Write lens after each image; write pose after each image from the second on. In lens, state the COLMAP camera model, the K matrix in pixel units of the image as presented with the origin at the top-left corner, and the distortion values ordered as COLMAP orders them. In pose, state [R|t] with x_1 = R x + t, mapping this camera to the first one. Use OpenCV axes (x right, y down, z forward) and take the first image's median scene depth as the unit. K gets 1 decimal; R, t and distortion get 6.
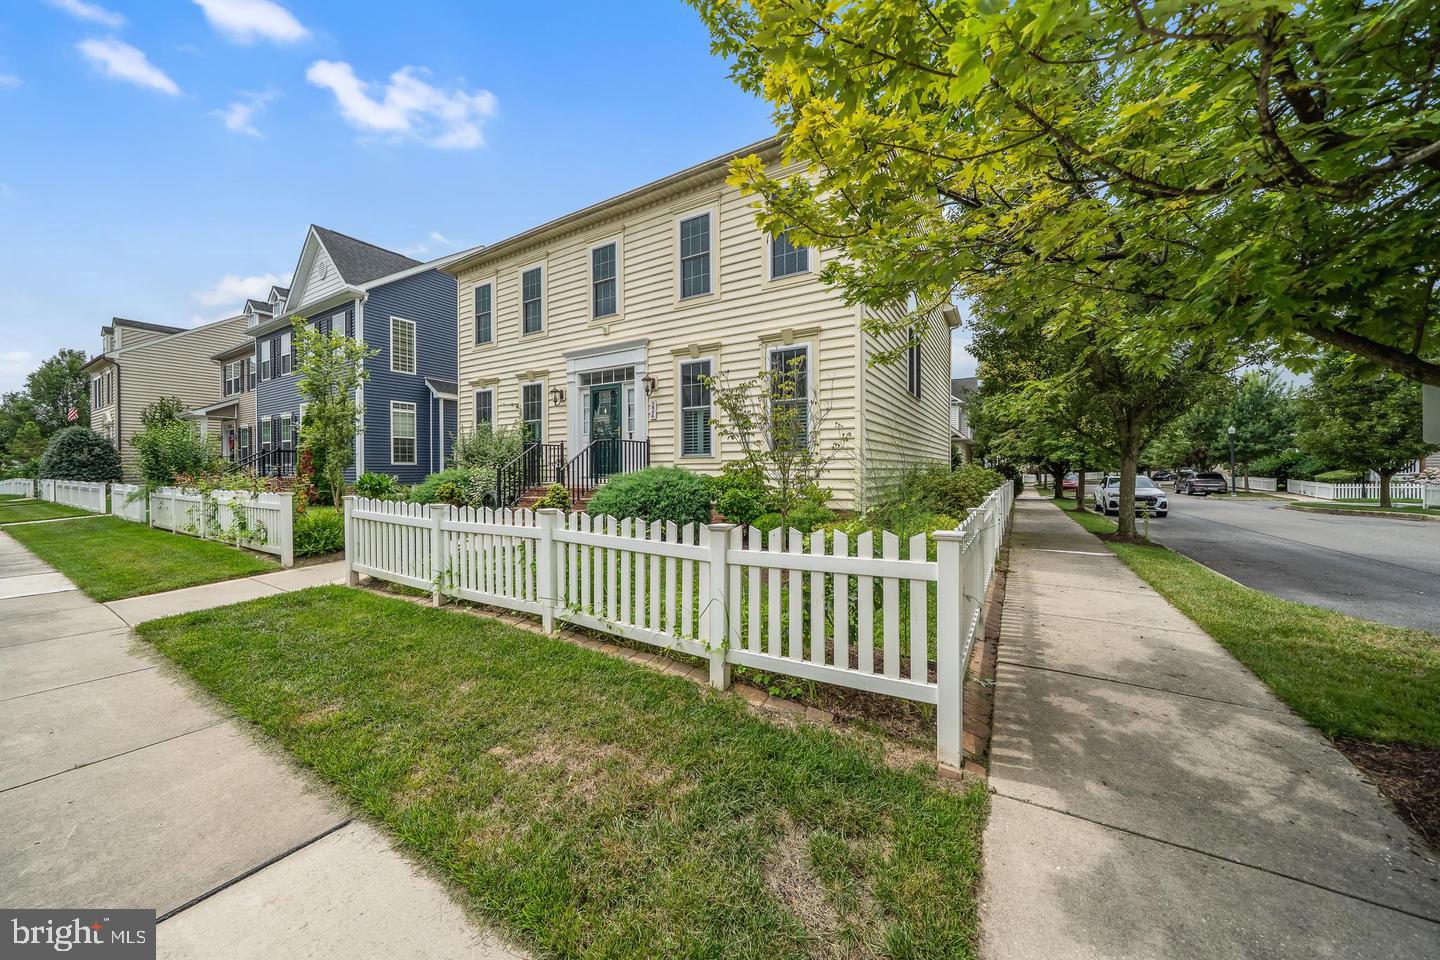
lens RADIAL K [[507.3, 0, 713.8], [0, 507.3, 471.7], [0, 0, 1]] dist [-0.001017, -0.000068]
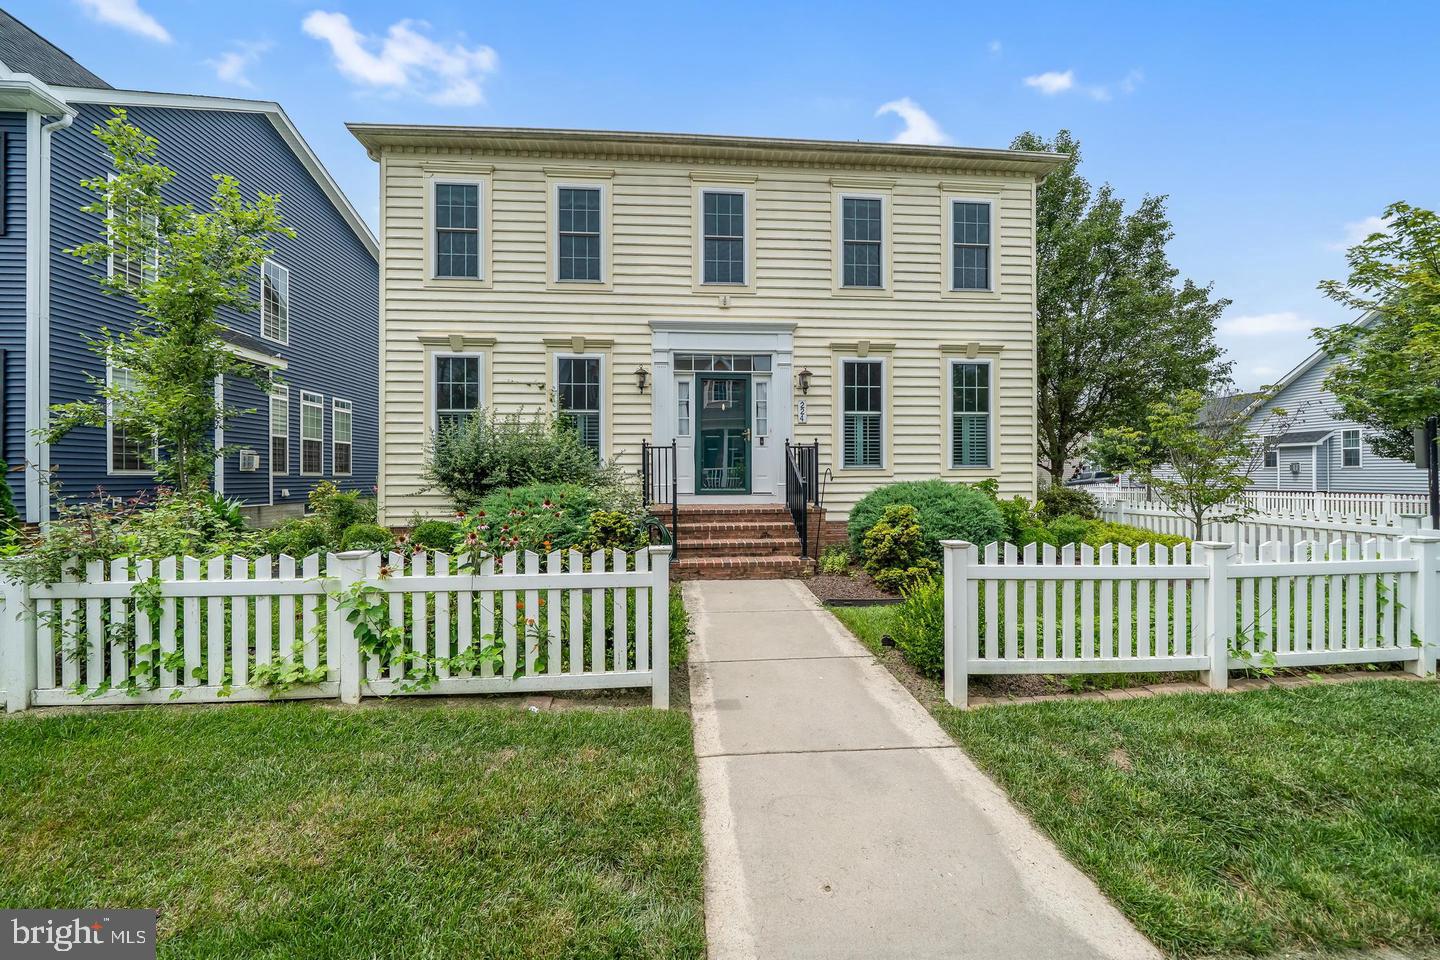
lens RADIAL K [[496.7, 0, 716.0], [0, 496.7, 478.7], [0, 0, 1]] dist [-0.000630, -0.000071]
pose [[0.815589, 0.010568, 0.578535, -0.598546], [0.001508, 0.999791, -0.020388, 0.002629], [-0.578630, 0.017501, 0.815403, 0.366462]]
